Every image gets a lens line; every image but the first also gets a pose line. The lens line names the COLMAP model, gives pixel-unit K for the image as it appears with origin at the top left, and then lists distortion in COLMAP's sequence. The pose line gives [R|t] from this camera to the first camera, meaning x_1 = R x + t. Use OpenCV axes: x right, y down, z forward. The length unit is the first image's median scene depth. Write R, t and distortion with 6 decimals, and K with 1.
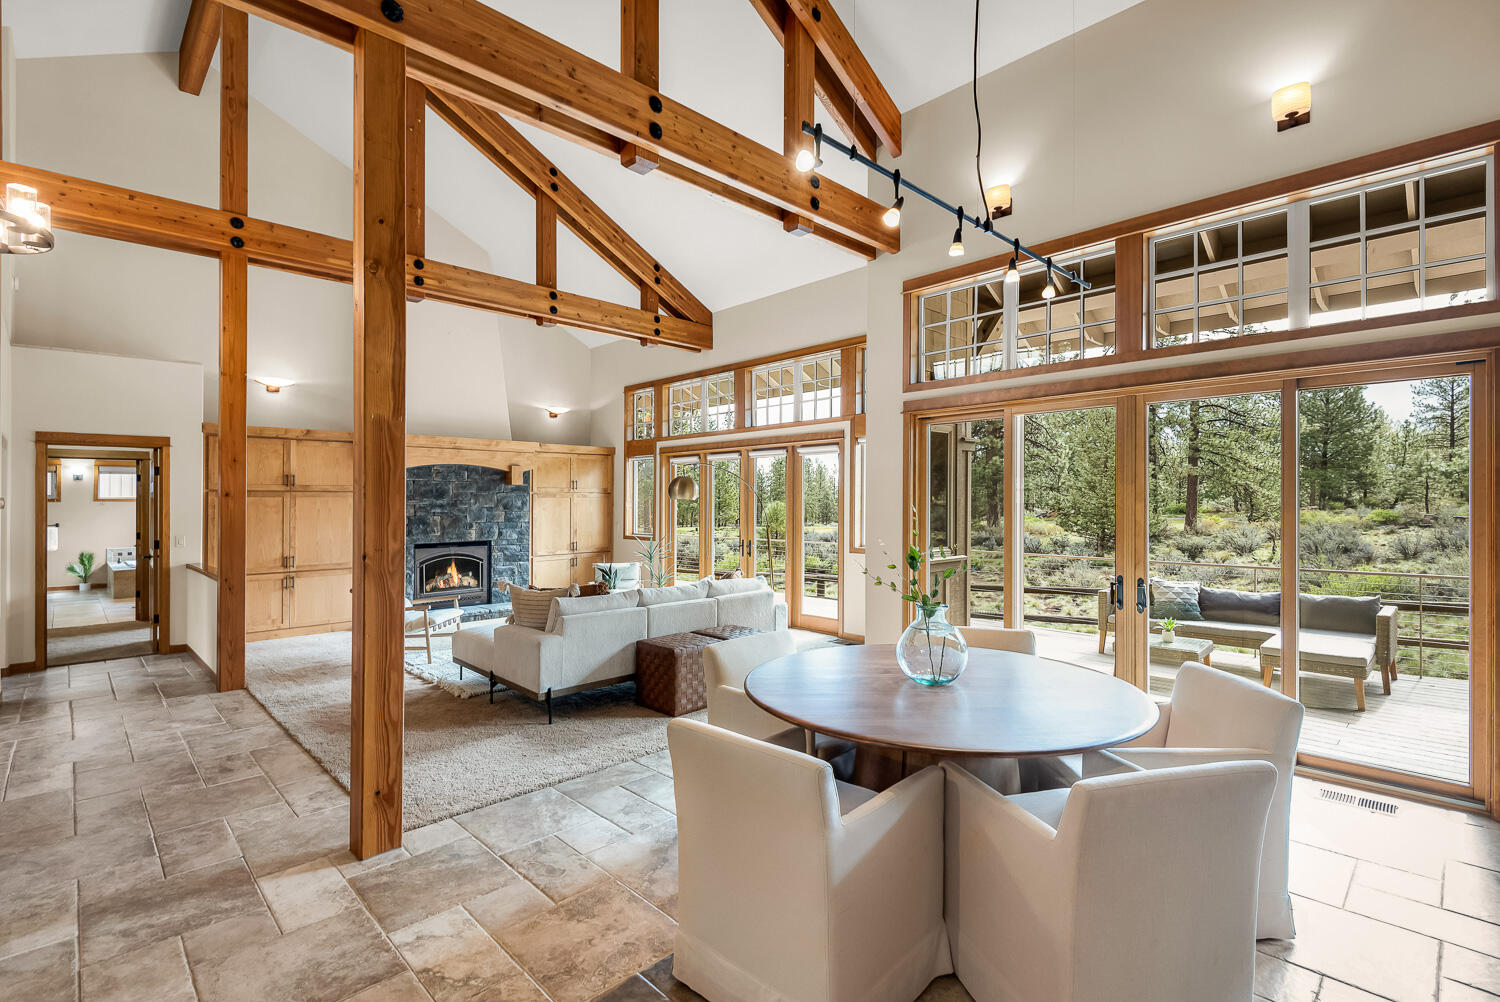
lens RADIAL K [[706.4, 0, 759.2], [0, 706.4, 495.0], [0, 0, 1]] dist [0.020545, -0.013736]
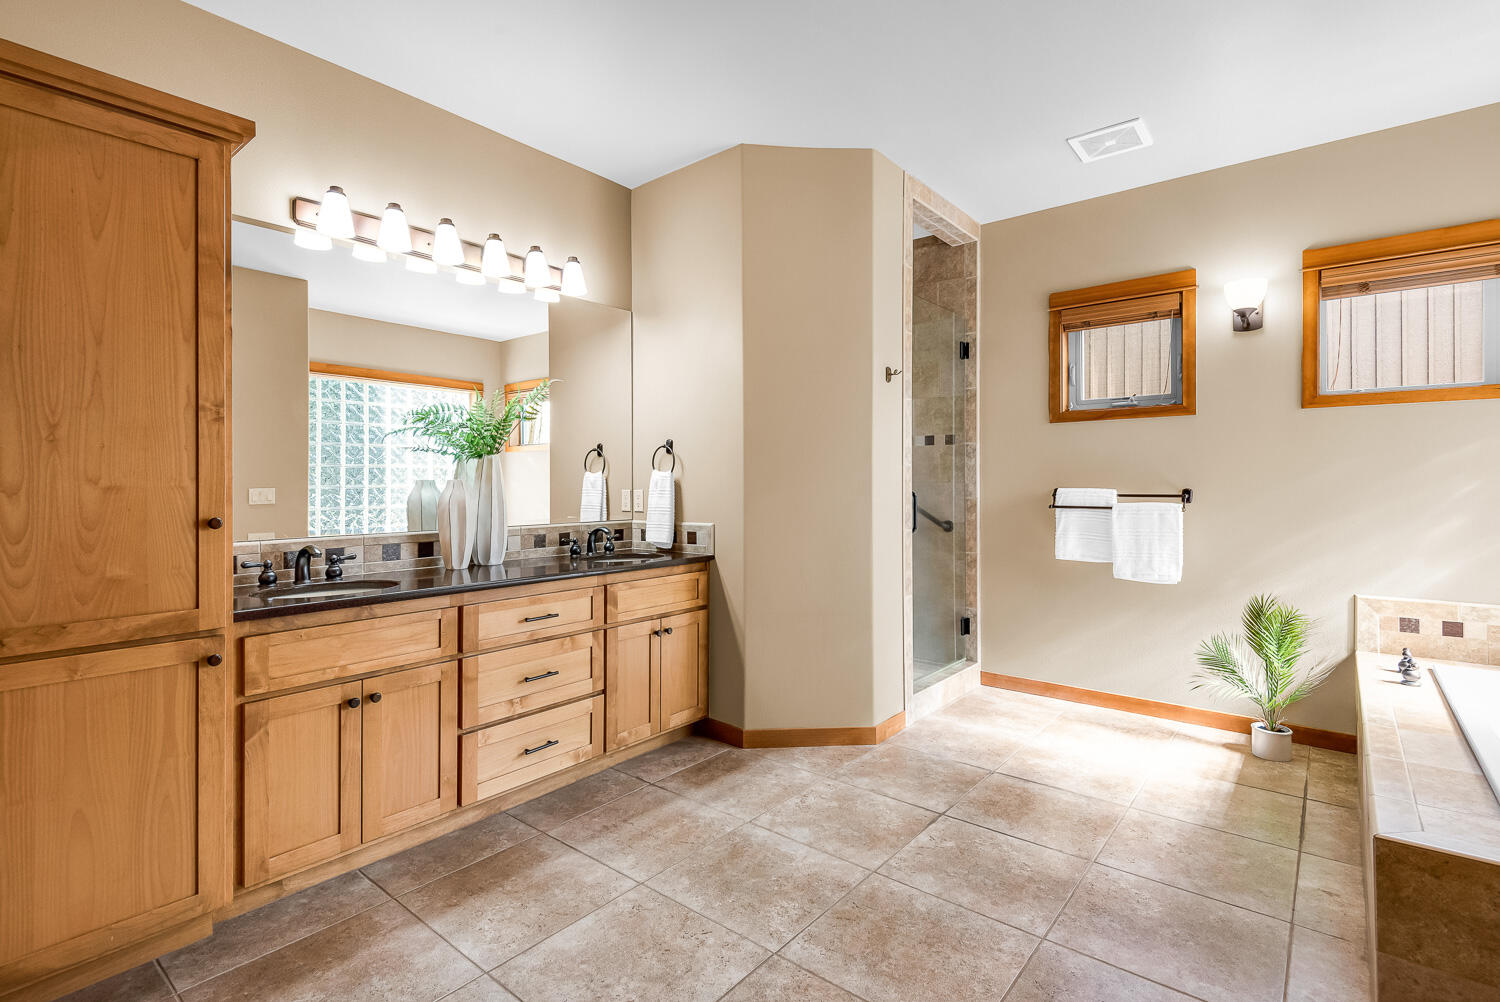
lens RADIAL K [[706.4, 0, 746.7], [0, 706.4, 487.9], [0, 0, 1]] dist [0.020545, -0.013736]
pose [[0.103644, 0.004481, -0.994604, -1.059271], [0.014436, 0.999878, 0.006010, 0.052094], [0.994510, -0.014981, 0.103567, 1.170081]]
